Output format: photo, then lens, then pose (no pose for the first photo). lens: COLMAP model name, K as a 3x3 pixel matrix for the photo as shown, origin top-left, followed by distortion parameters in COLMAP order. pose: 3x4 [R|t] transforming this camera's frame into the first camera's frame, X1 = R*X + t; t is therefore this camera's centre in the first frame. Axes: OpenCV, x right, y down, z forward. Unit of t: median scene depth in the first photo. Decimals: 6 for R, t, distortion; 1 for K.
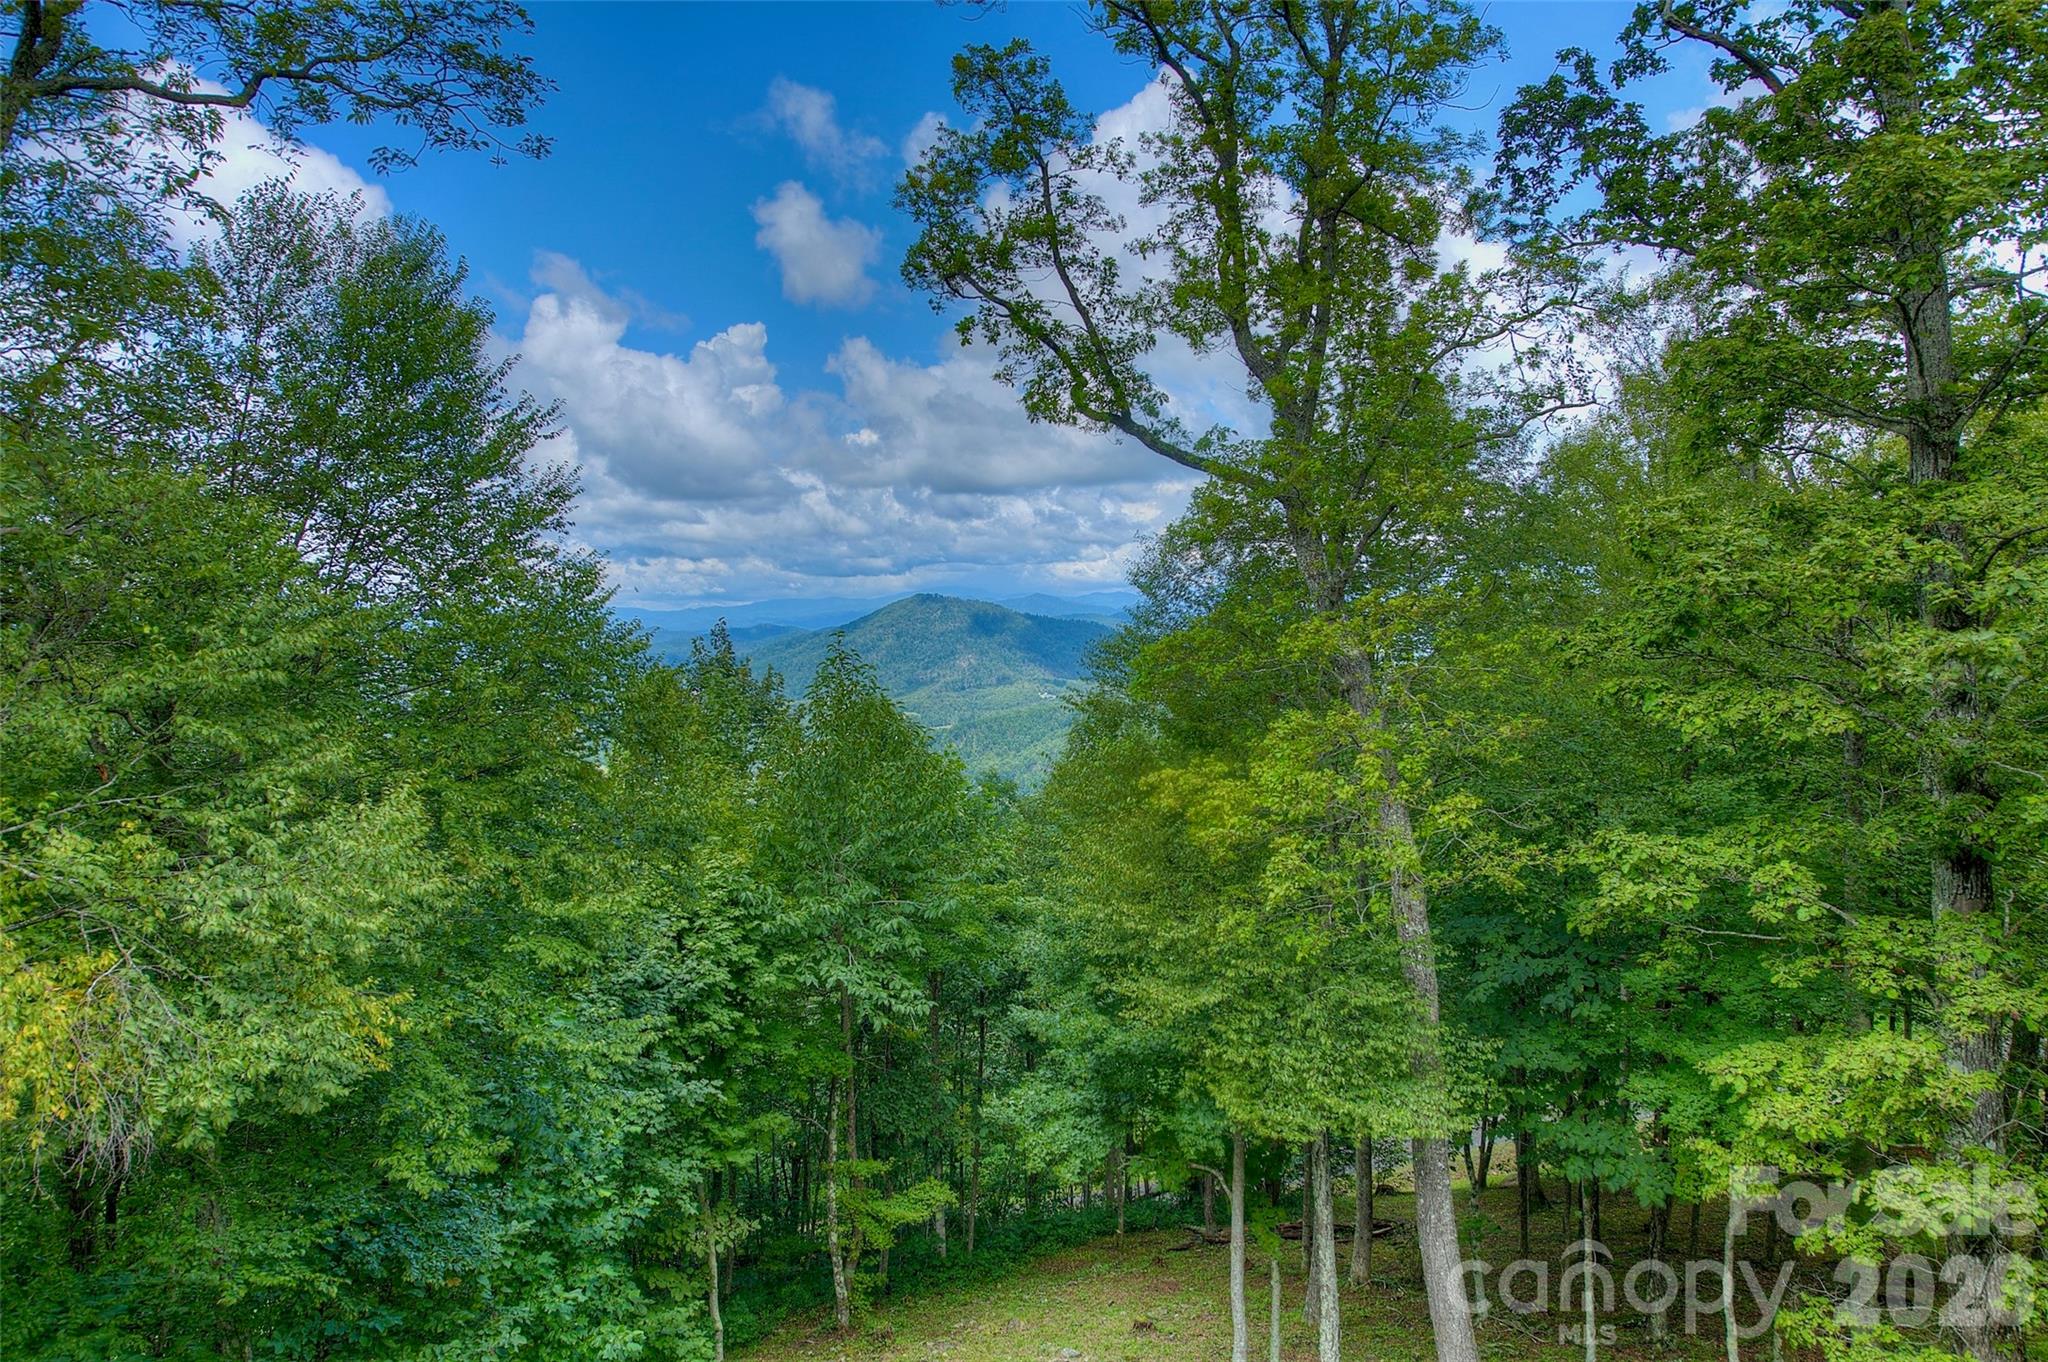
lens RADIAL K [[1380.3, 0, 1023.9], [0, 1380.3, 674.1], [0, 0, 1]] dist [0.007076, 0.001167]
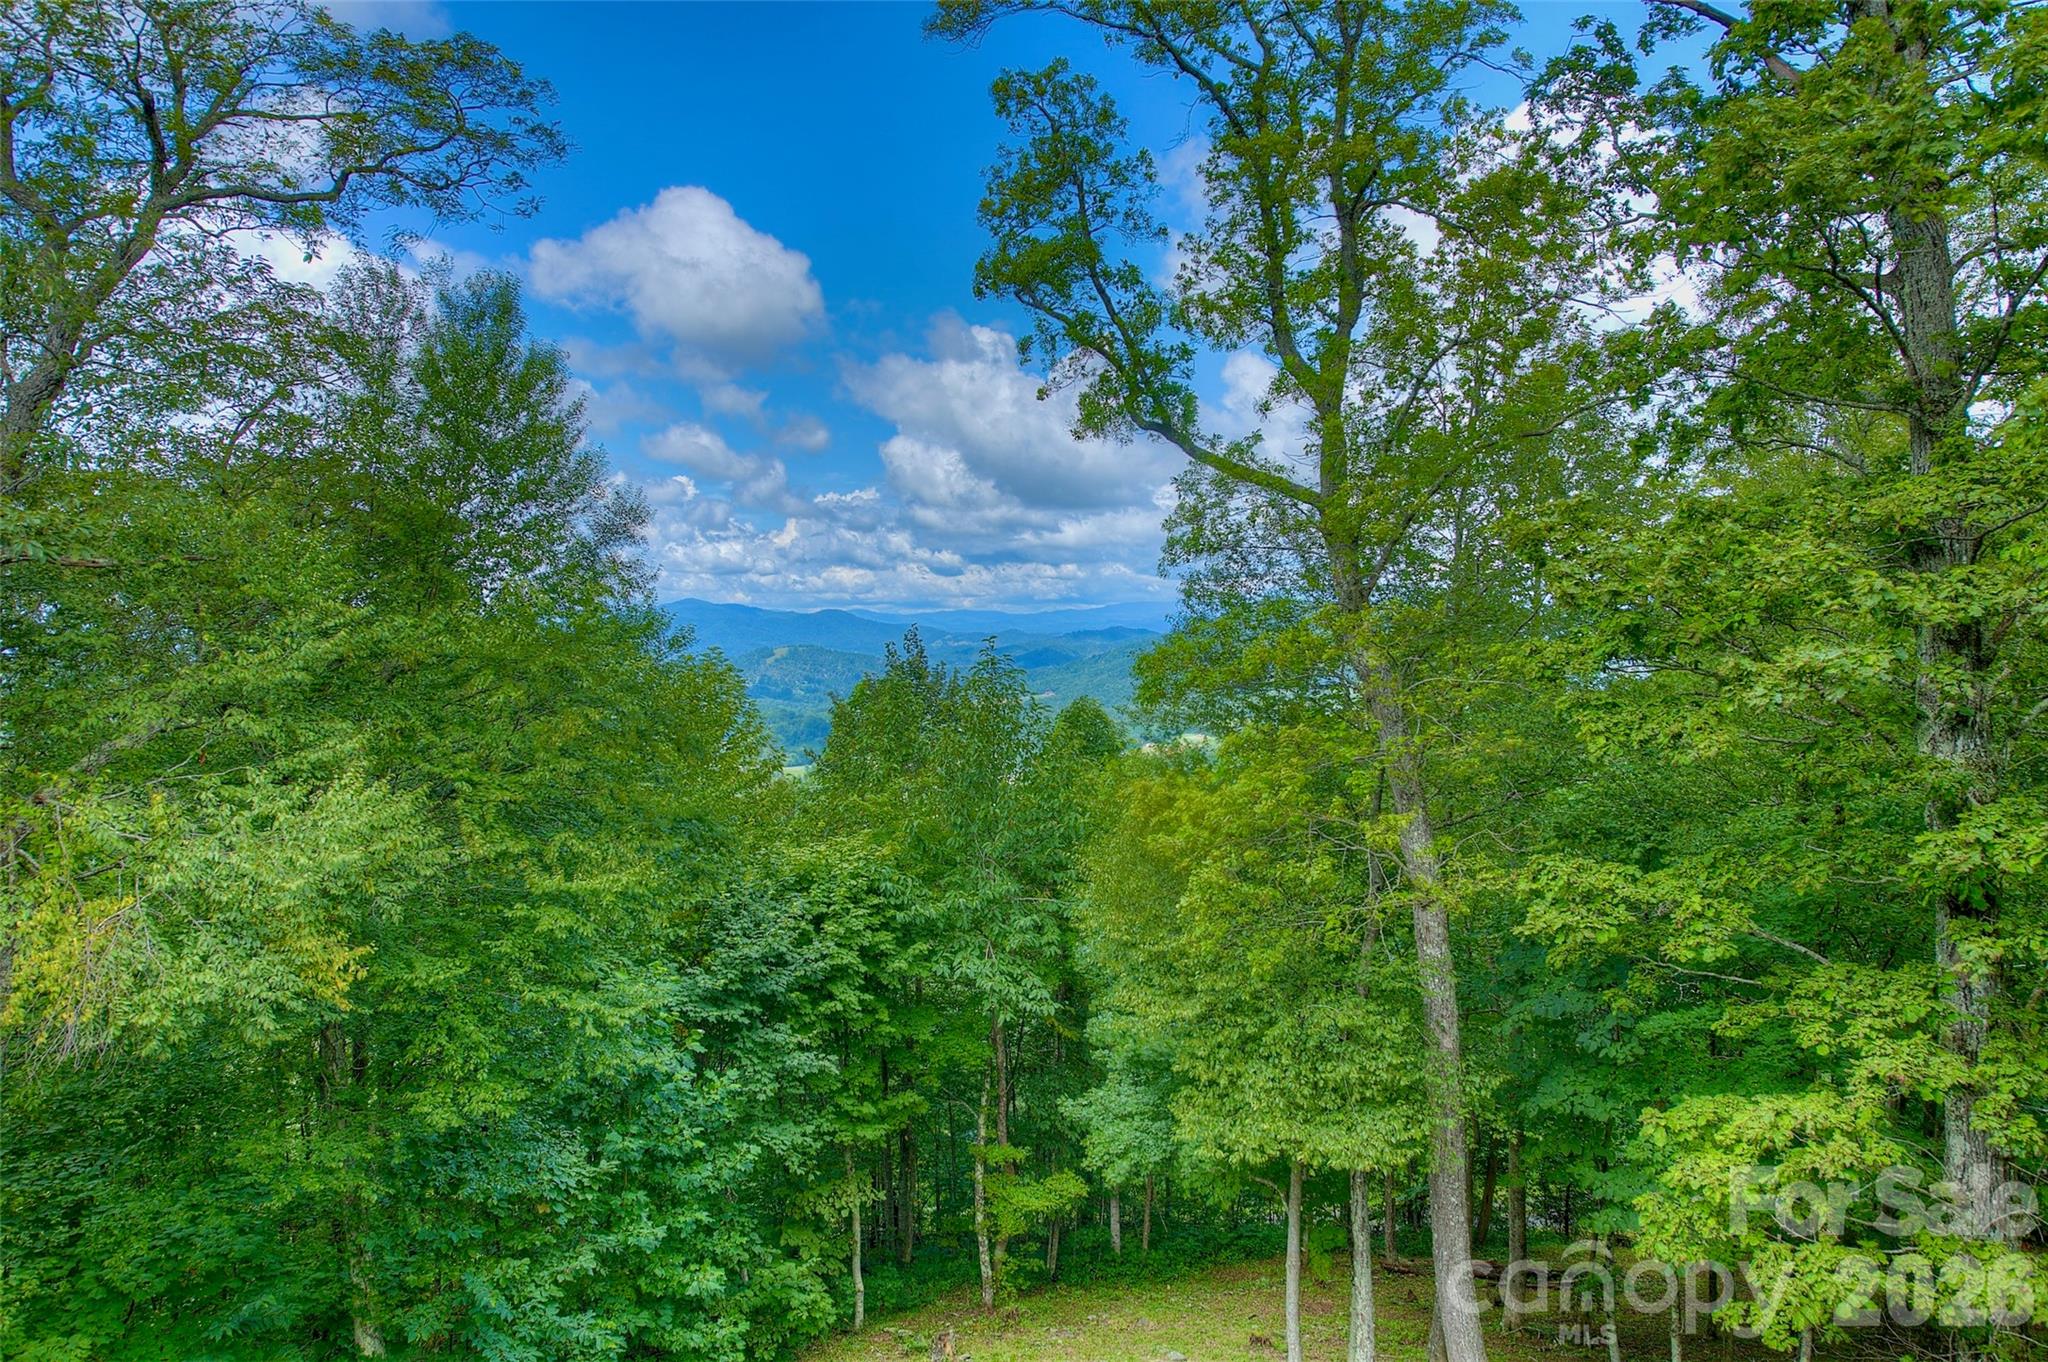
lens RADIAL K [[1380.3, 0, 1013.9], [0, 1380.3, 681.3], [0, 0, 1]] dist [0.007076, 0.001167]
pose [[0.965250, 0.011297, -0.261085, 0.210340], [-0.010500, 0.999935, 0.004447, -0.003621], [0.261118, -0.001551, 0.965306, -0.000438]]
